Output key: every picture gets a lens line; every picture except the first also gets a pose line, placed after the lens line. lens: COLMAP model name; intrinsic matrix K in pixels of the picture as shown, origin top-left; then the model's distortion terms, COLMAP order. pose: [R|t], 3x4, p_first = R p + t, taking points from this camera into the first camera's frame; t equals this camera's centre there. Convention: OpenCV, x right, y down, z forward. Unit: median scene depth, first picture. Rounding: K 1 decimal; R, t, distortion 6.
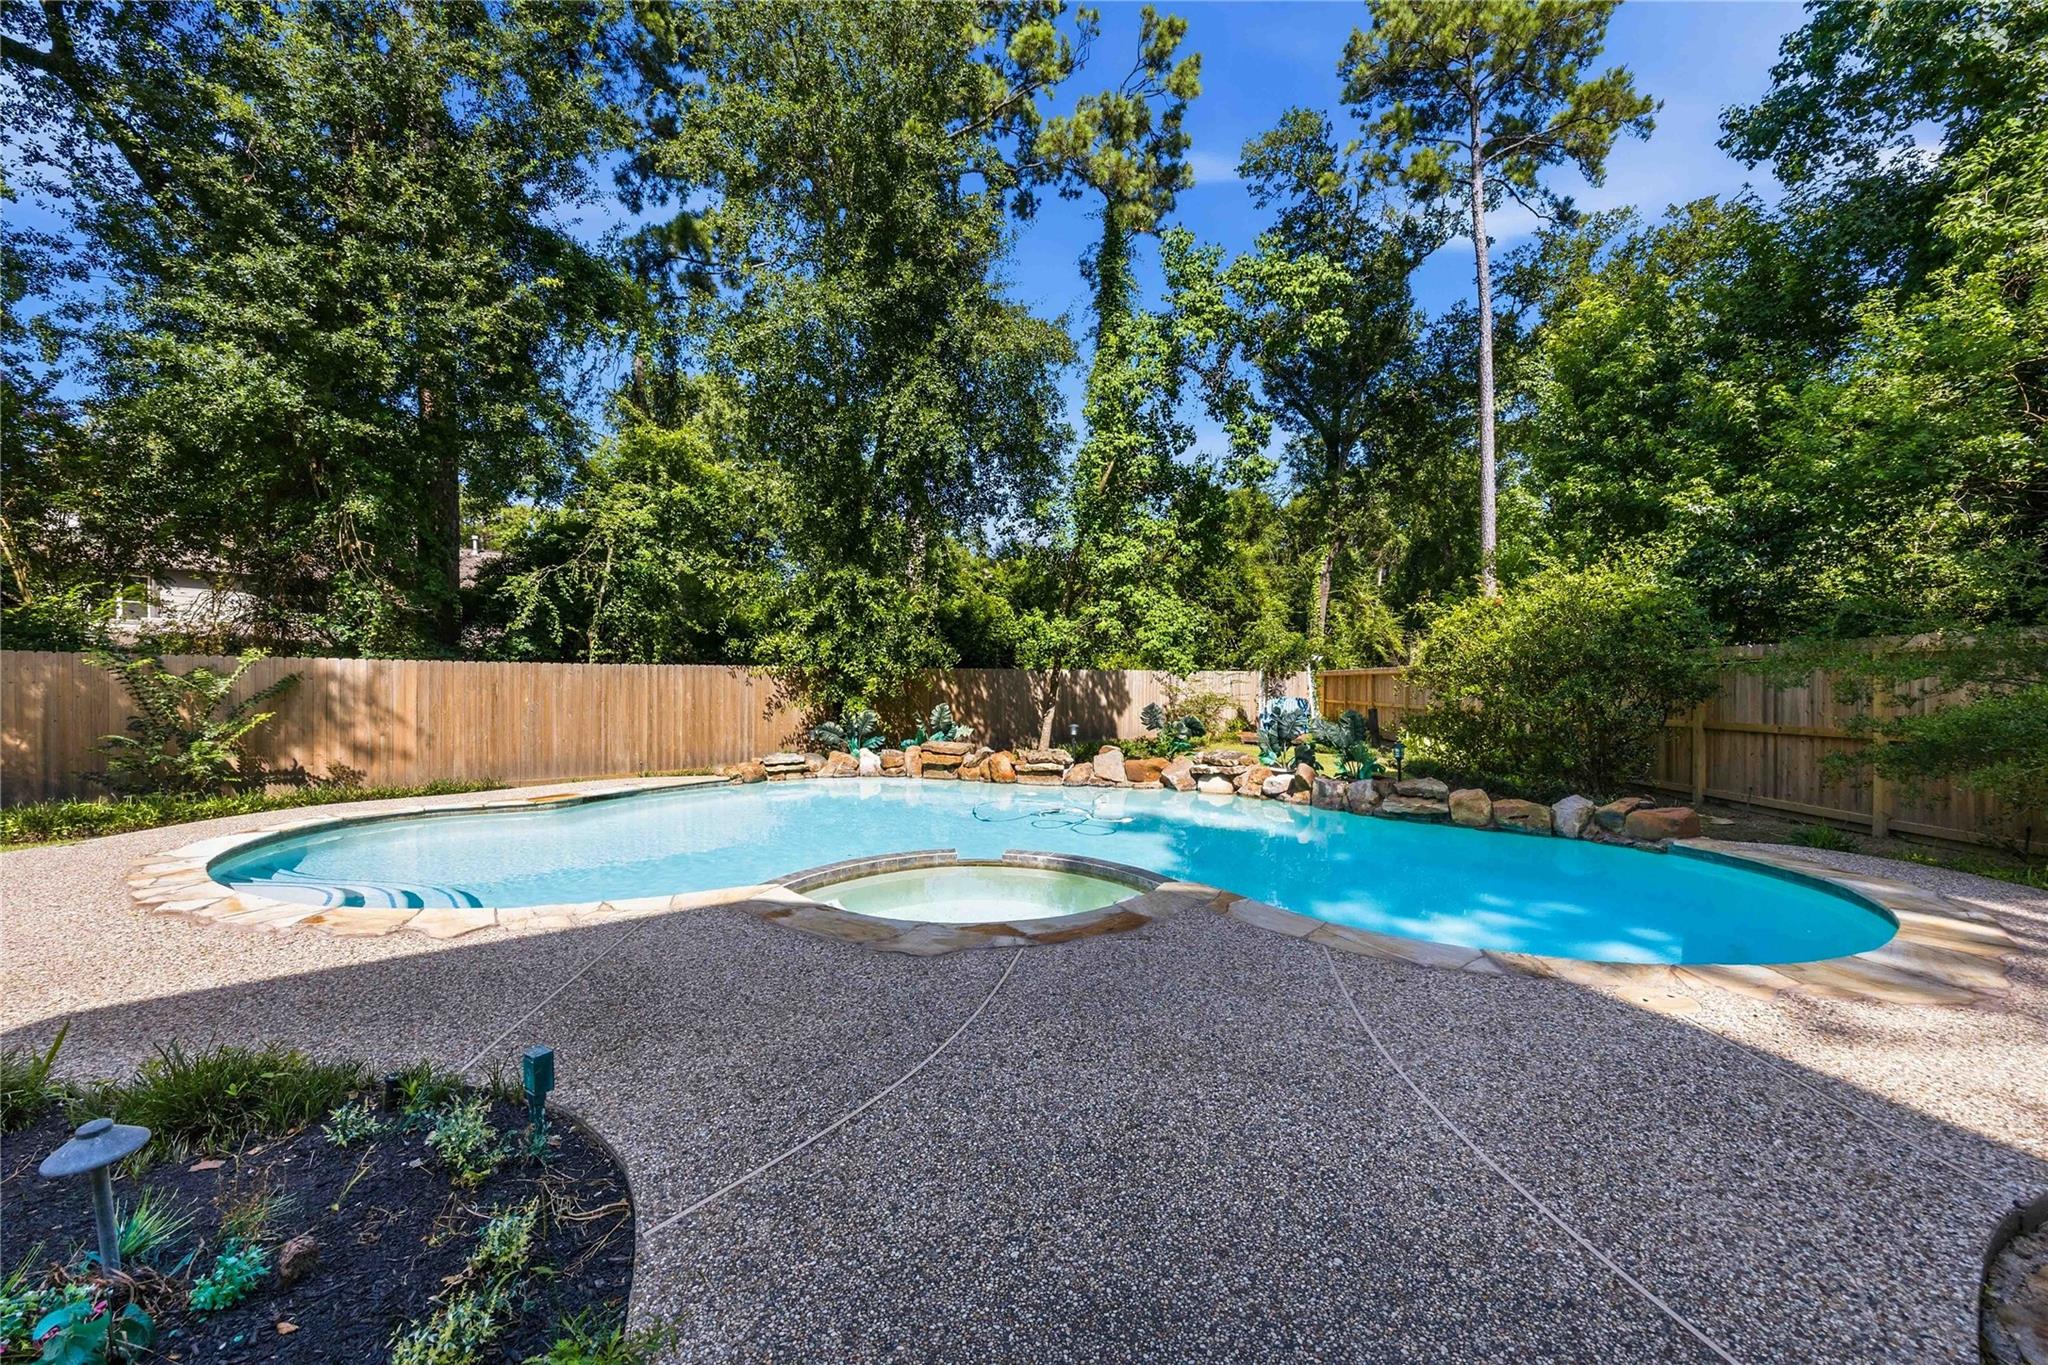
lens RADIAL K [[796.4, 0, 1024.0], [0, 796.4, 682.5], [0, 0, 1]] dist [-0.000052, -0.000004]
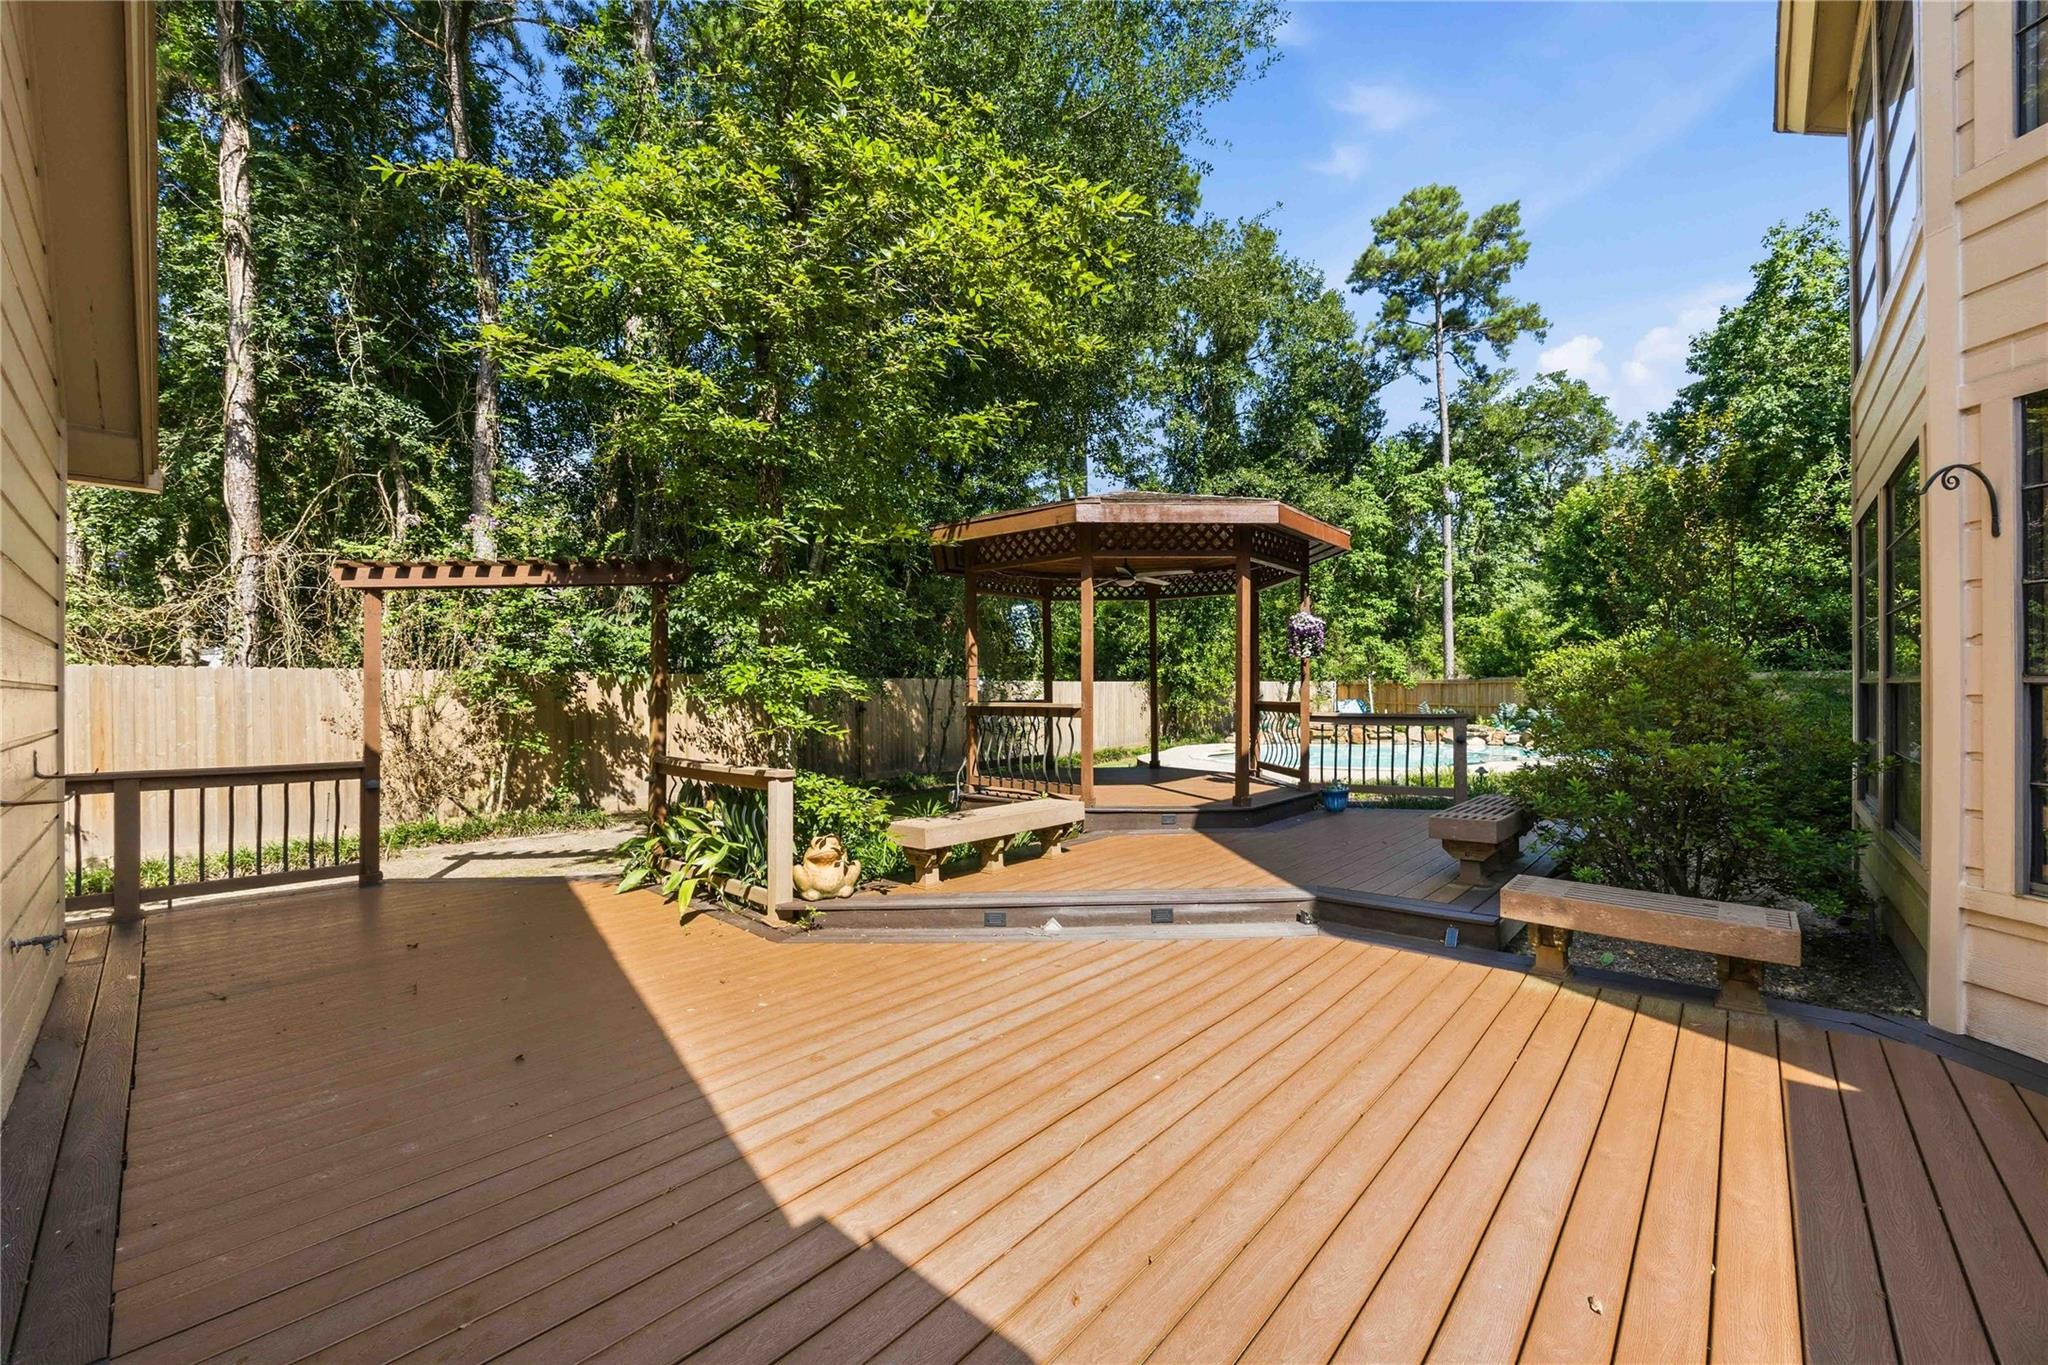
lens RADIAL K [[796.4, 0, 1024.0], [0, 796.4, 682.5], [0, 0, 1]] dist [-0.000052, -0.000004]
pose [[0.975719, -0.001376, 0.219023, -0.502472], [0.000415, 0.999990, 0.004432, -0.012358], [-0.219027, -0.004233, 0.975710, -0.286990]]
